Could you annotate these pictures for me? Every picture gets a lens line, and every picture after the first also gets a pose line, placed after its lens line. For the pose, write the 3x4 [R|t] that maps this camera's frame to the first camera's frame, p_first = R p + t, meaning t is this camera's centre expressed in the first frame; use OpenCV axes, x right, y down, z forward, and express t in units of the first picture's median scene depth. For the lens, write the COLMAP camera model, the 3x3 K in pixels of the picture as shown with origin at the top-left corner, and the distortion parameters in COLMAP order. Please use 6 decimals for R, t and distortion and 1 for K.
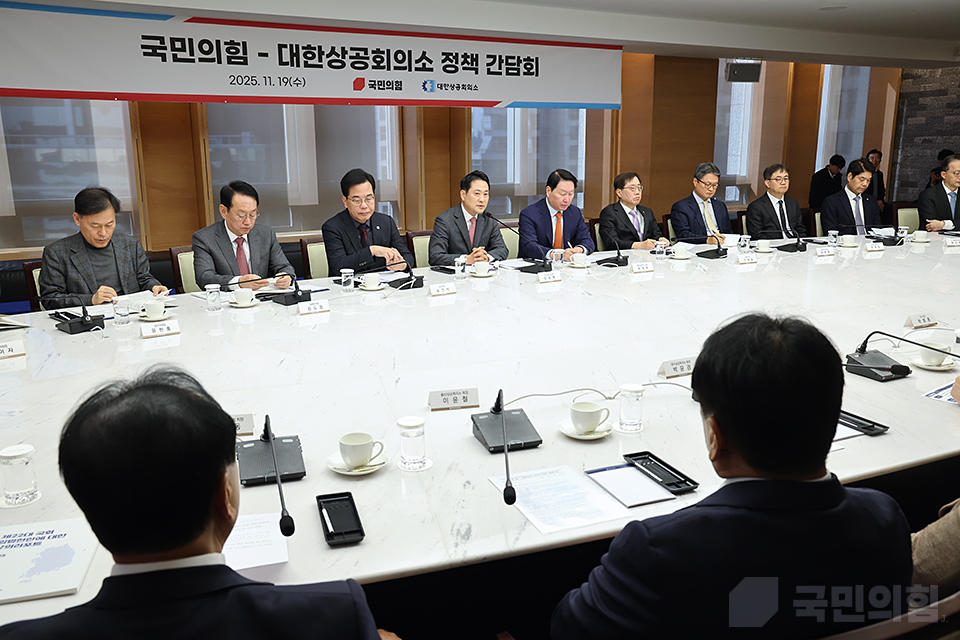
lens RADIAL K [[809.9, 0, 478.2], [0, 809.9, 321.7], [0, 0, 1]] dist [-0.030485, 0.102311]
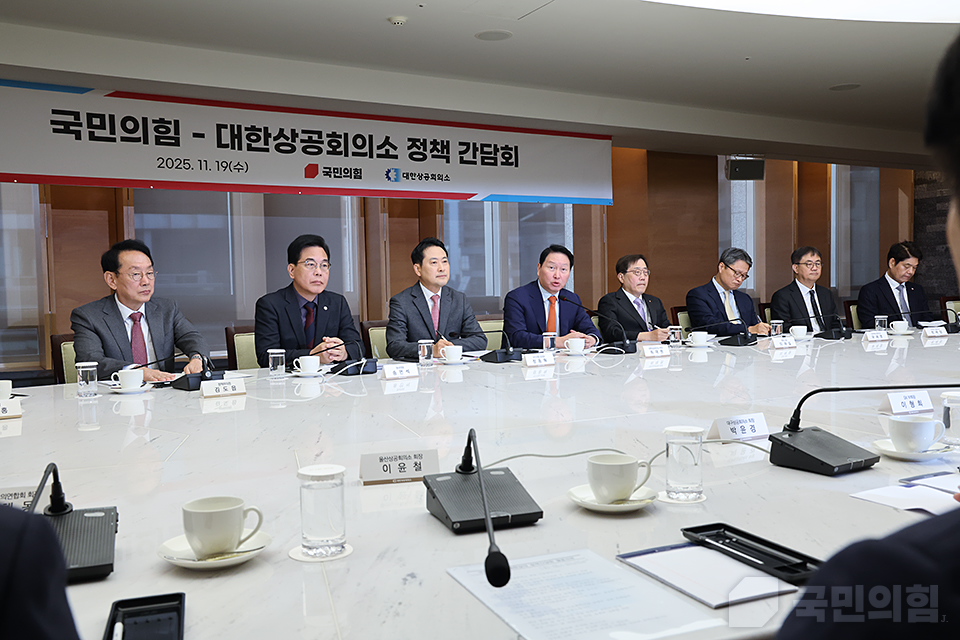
lens RADIAL K [[876.3, 0, 478.7], [0, 876.3, 320.2], [0, 0, 1]] dist [-0.009802, 0.115501]
pose [[0.999553, -0.017398, 0.024303, 0.005786], [0.021529, 0.983124, -0.181668, 0.037280], [-0.020732, 0.182110, 0.983060, 0.103837]]
